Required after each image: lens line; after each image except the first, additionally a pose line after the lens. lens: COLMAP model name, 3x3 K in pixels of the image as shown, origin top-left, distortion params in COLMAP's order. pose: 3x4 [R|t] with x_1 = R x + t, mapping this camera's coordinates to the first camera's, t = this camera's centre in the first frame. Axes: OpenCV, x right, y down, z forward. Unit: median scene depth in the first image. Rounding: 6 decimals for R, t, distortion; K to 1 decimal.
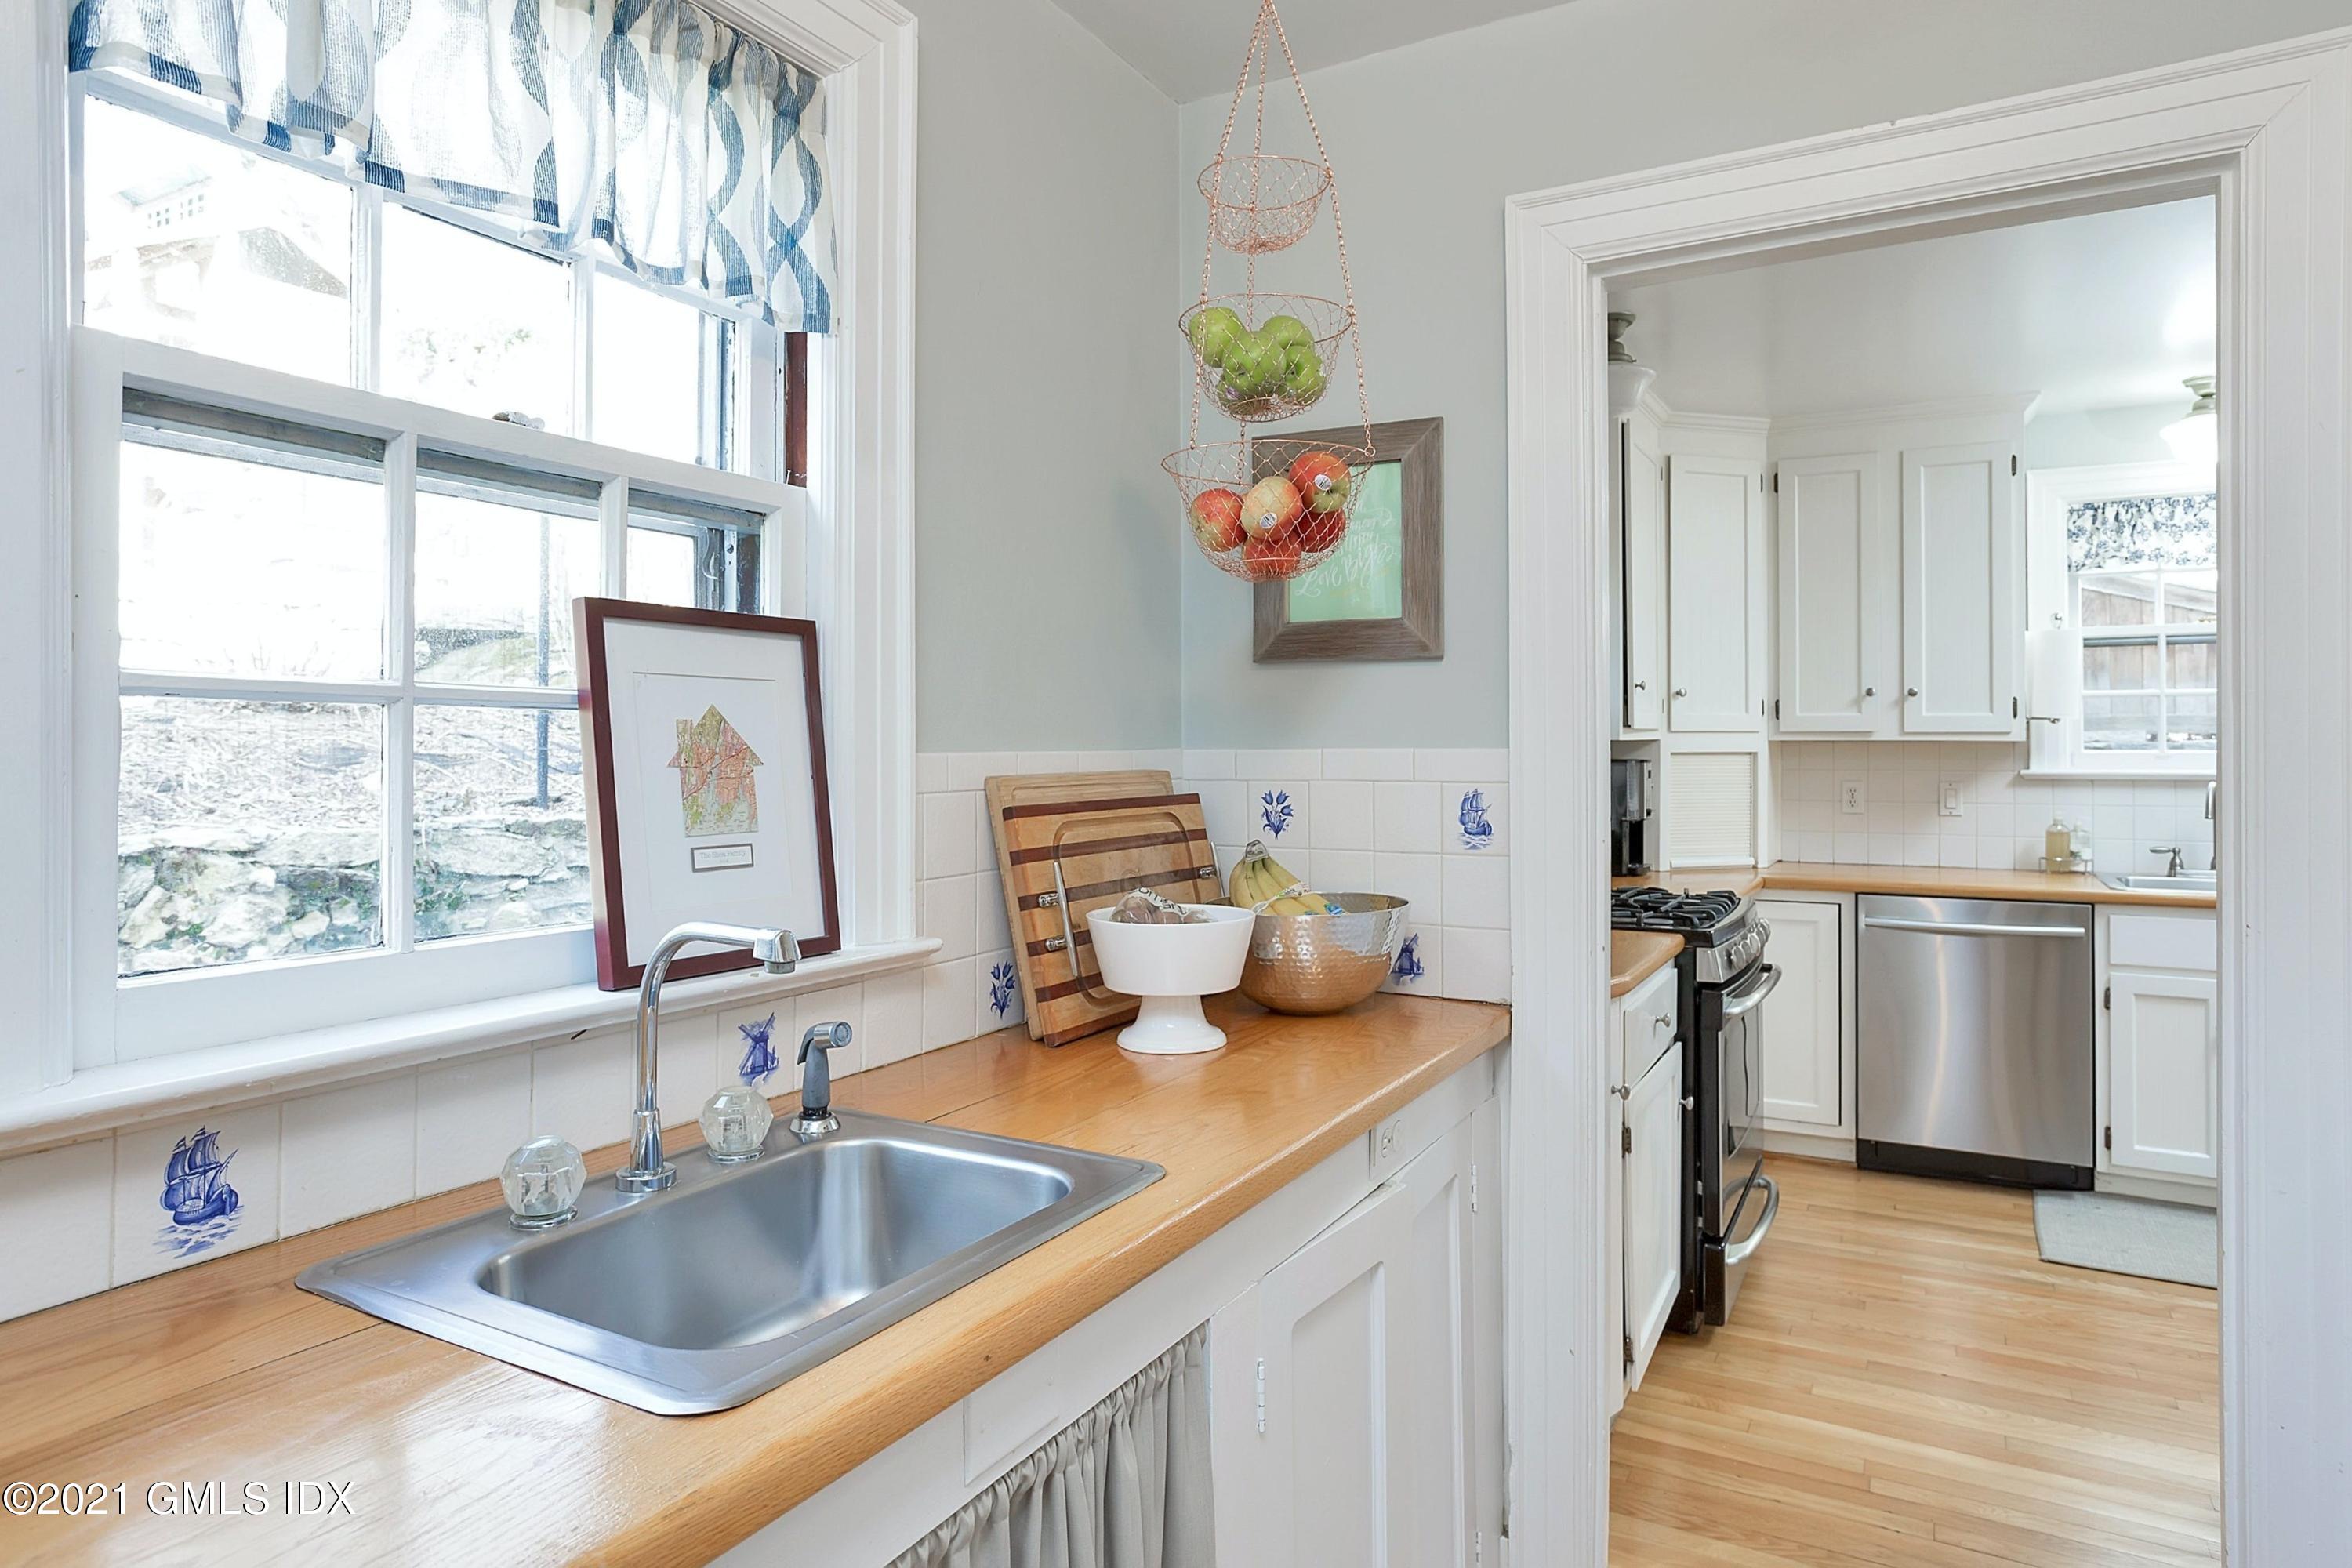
lens RADIAL K [[1297.1, 0, 1183.7], [0, 1297.1, 740.7], [0, 0, 1]] dist [-0.023222, -0.000184]
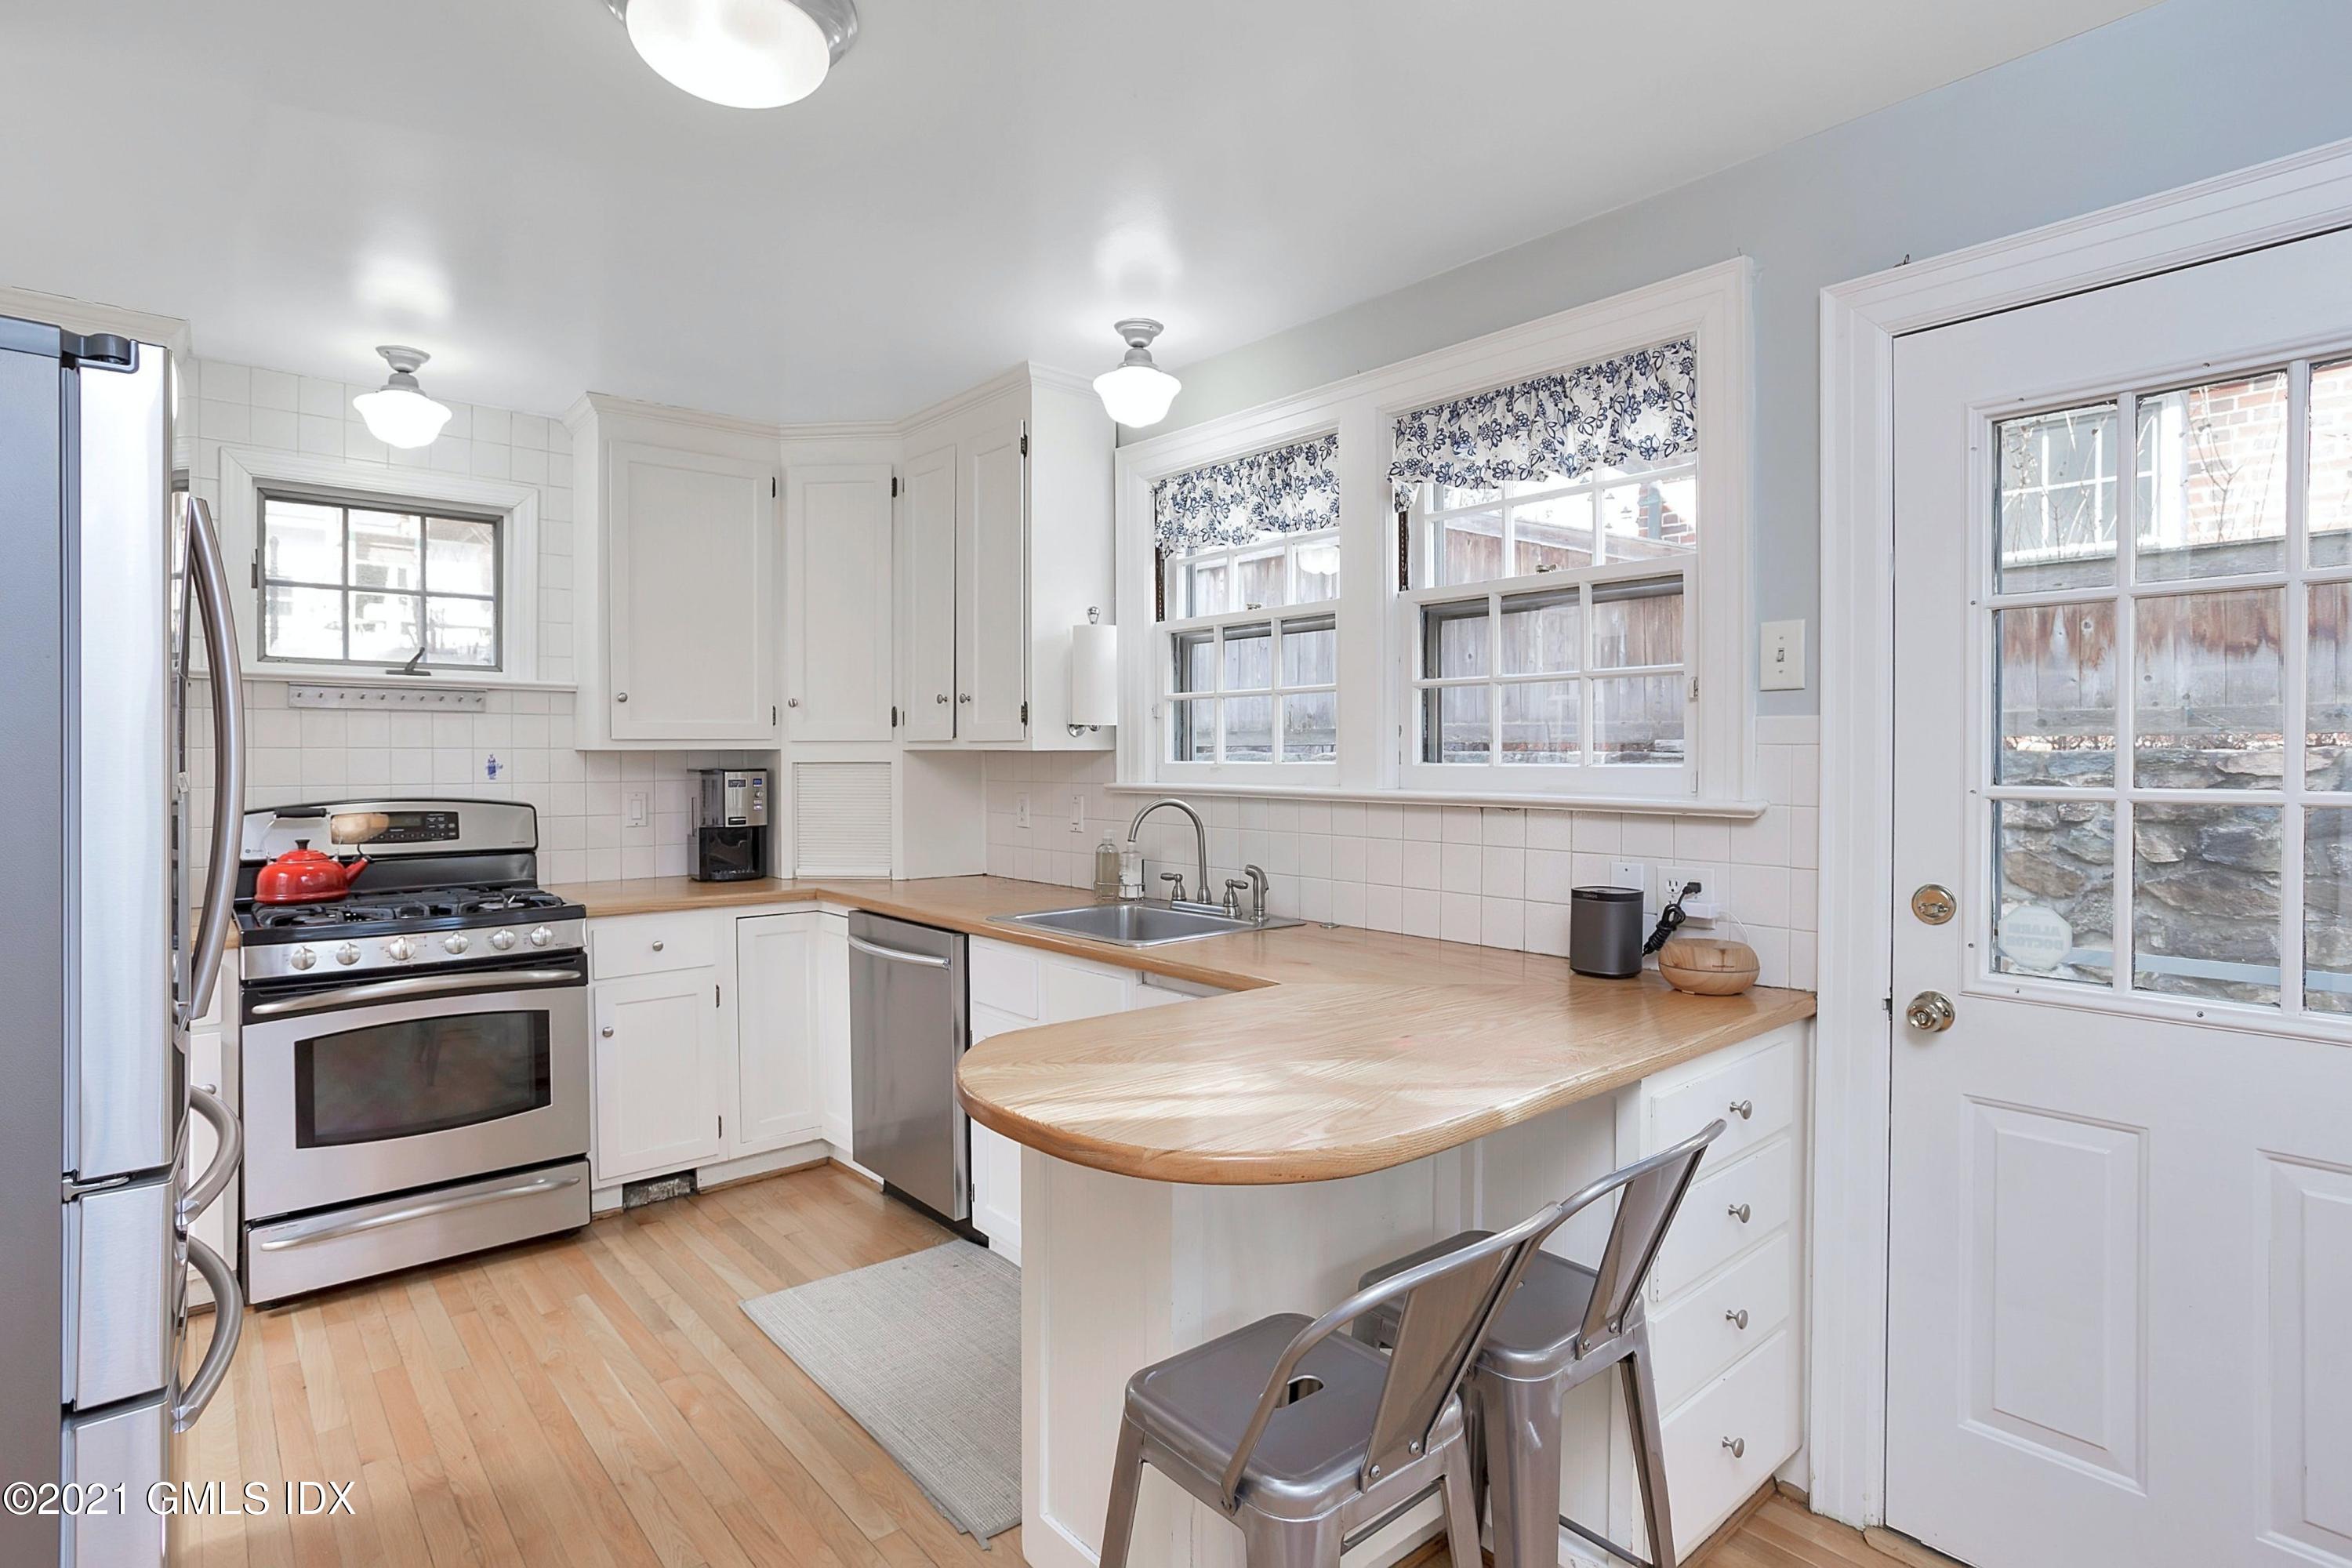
lens RADIAL K [[1177.6, 0, 1173.1], [0, 1177.6, 764.8], [0, 0, 1]] dist [-0.001163, 0.000042]
pose [[0.934592, -0.001480, -0.355719, 1.029899], [0.007243, 0.999863, 0.014870, -0.001277], [0.355648, -0.016474, 0.934475, 0.250977]]
